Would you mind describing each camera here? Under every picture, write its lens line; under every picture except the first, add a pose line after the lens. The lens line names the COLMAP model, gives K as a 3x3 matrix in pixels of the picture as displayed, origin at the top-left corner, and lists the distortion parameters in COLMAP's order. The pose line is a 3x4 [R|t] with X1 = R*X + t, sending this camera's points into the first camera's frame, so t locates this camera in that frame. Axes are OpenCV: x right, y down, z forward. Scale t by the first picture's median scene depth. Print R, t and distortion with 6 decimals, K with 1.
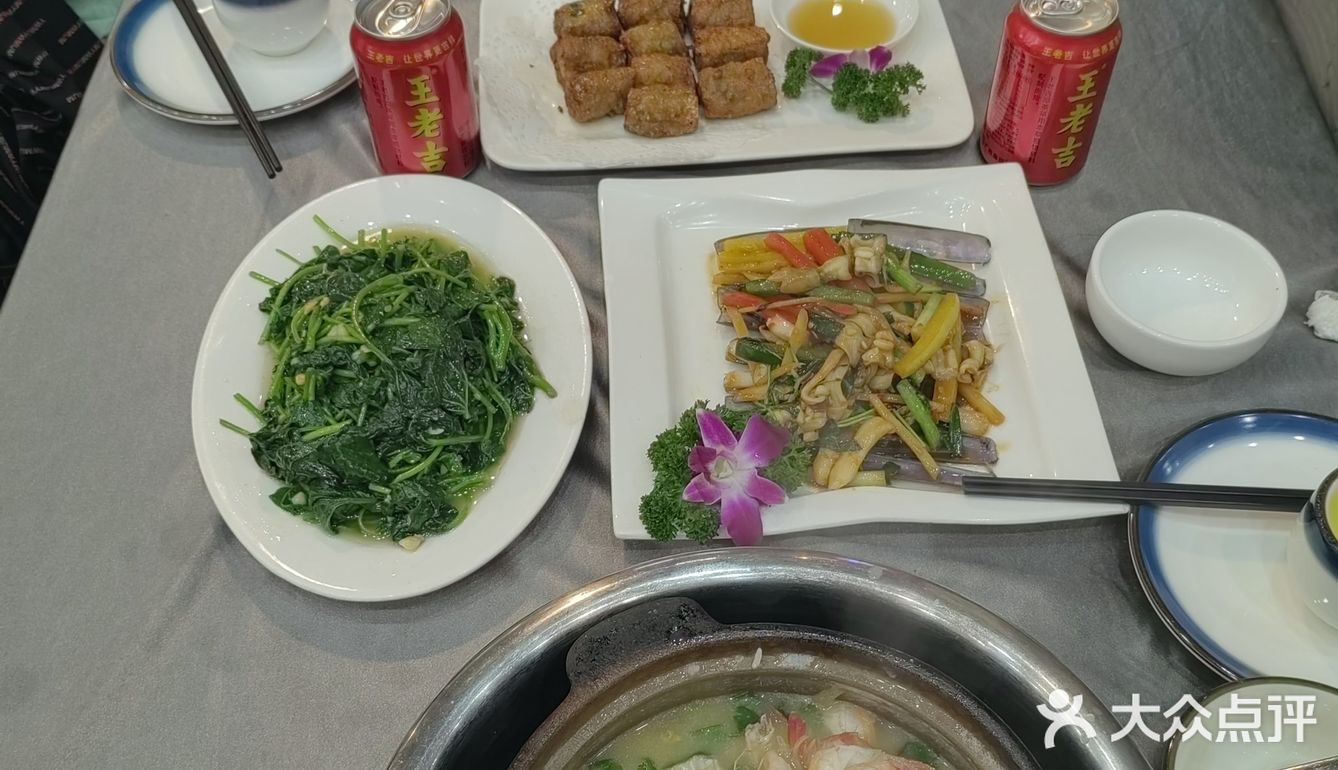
lens RADIAL K [[1410.4, 0, 669.0], [0, 1410.4, 385.0], [0, 0, 1]] dist [-0.002641, 0.009484]
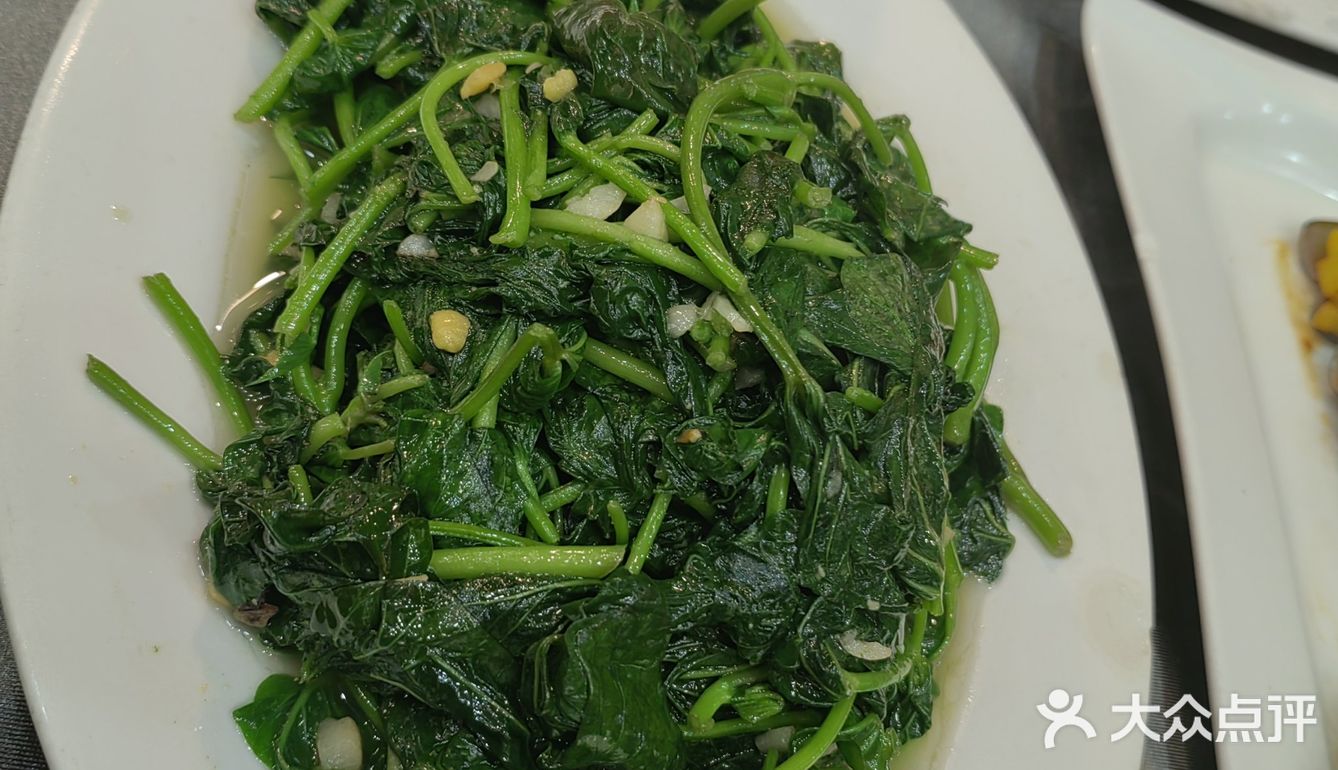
lens RADIAL K [[1410.4, 0, 669.0], [0, 1410.4, 385.0], [0, 0, 1]] dist [-0.002641, 0.009484]
pose [[0.912665, 0.277044, 0.300483, -0.294362], [-0.314369, 0.945671, 0.082938, -0.030335], [-0.261181, -0.170157, 0.950174, 0.696674]]
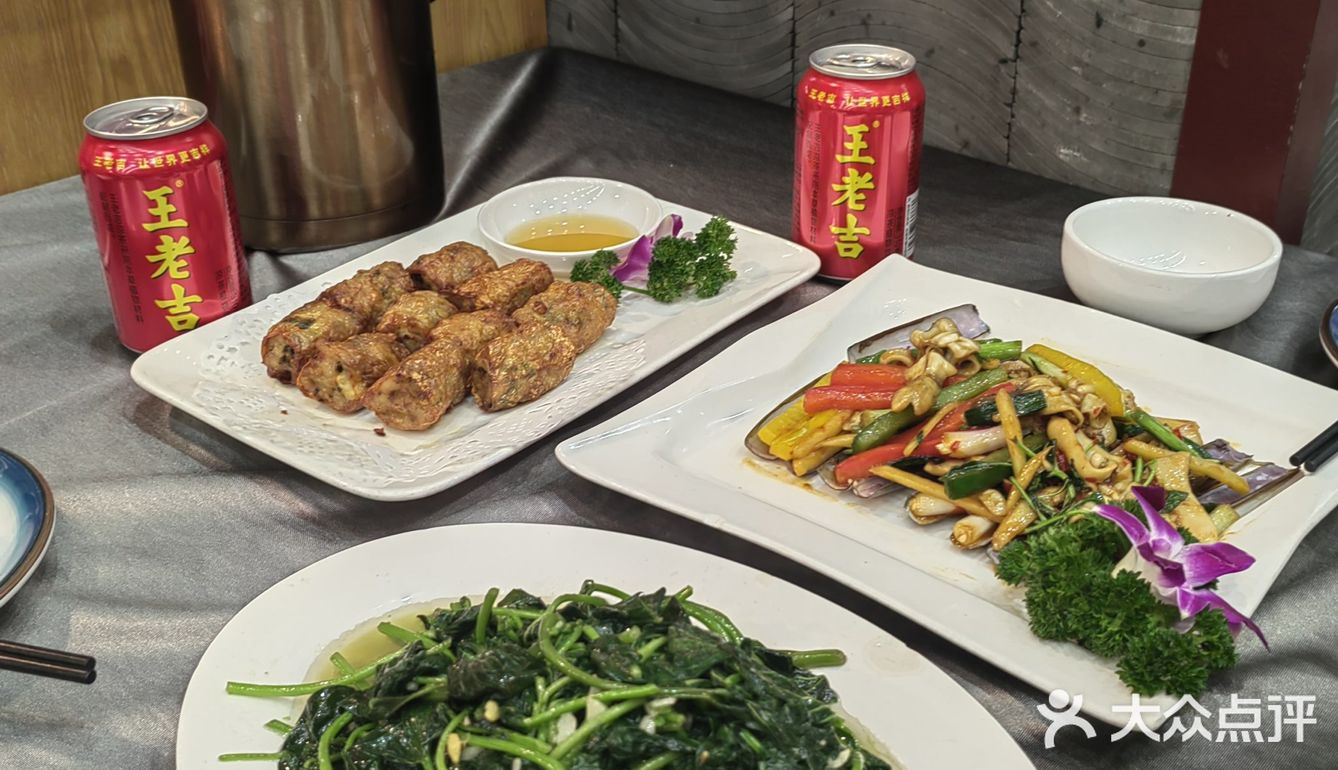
lens RADIAL K [[1410.4, 0, 669.0], [0, 1410.4, 385.0], [0, 0, 1]] dist [-0.002641, 0.009484]
pose [[0.689397, -0.350650, 0.633859, -0.490359], [0.560058, 0.812975, -0.159393, -0.035303], [-0.459420, 0.464883, 0.756847, 0.508349]]
